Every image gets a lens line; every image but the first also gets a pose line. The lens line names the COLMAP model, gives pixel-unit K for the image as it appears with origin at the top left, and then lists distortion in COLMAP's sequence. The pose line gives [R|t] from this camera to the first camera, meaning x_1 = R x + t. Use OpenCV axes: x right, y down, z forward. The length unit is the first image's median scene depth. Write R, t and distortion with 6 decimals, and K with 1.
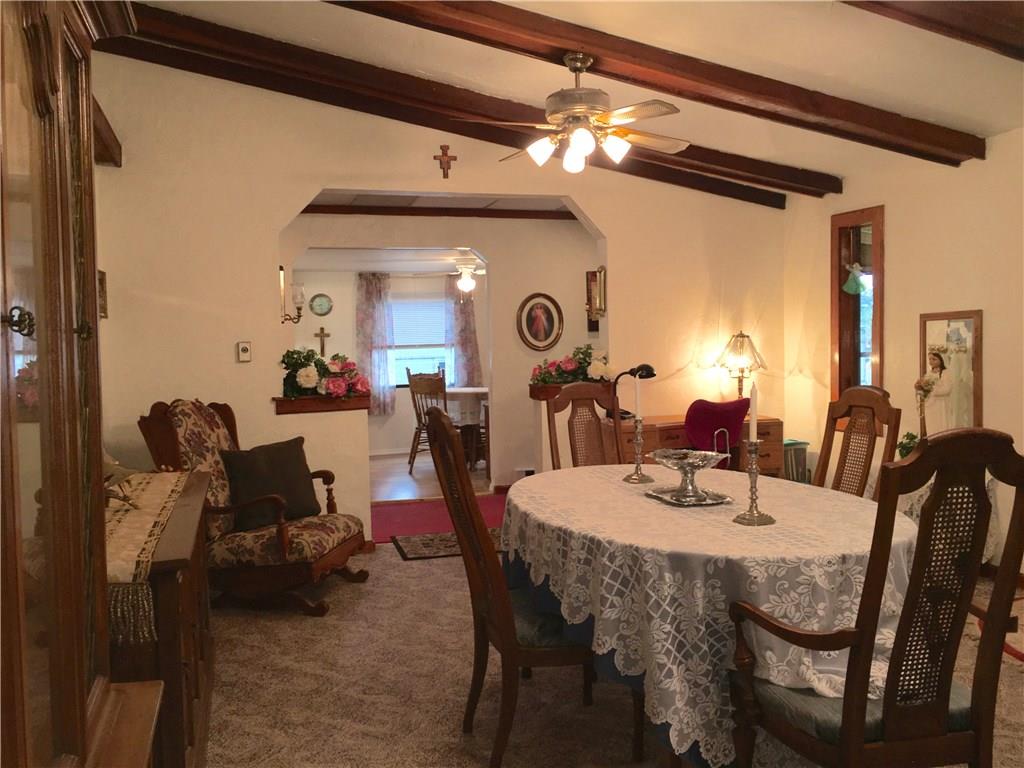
lens RADIAL K [[904.5, 0, 511.3], [0, 904.5, 383.5], [0, 0, 1]] dist [0.019130, -0.020701]
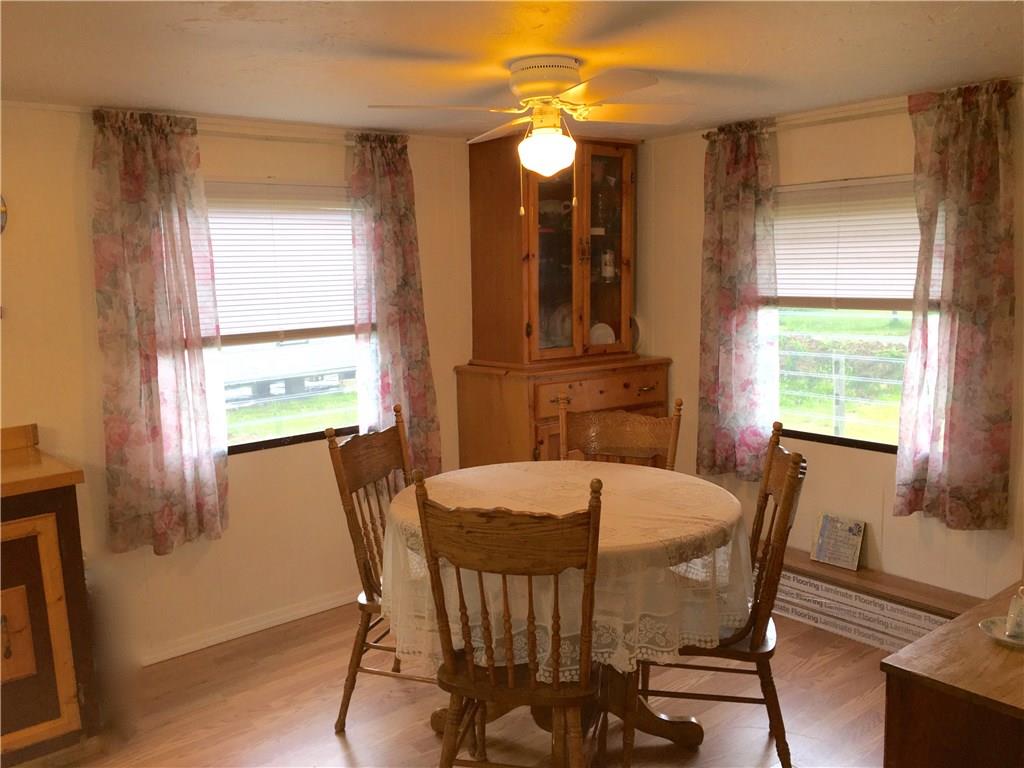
lens RADIAL K [[904.5, 0, 513.8], [0, 904.5, 385.9], [0, 0, 1]] dist [0.019130, -0.020701]
pose [[0.897296, -0.072089, 0.435504, -0.181182], [0.029972, 0.994248, 0.102826, -0.055499], [-0.440411, -0.079212, 0.894295, 0.647875]]
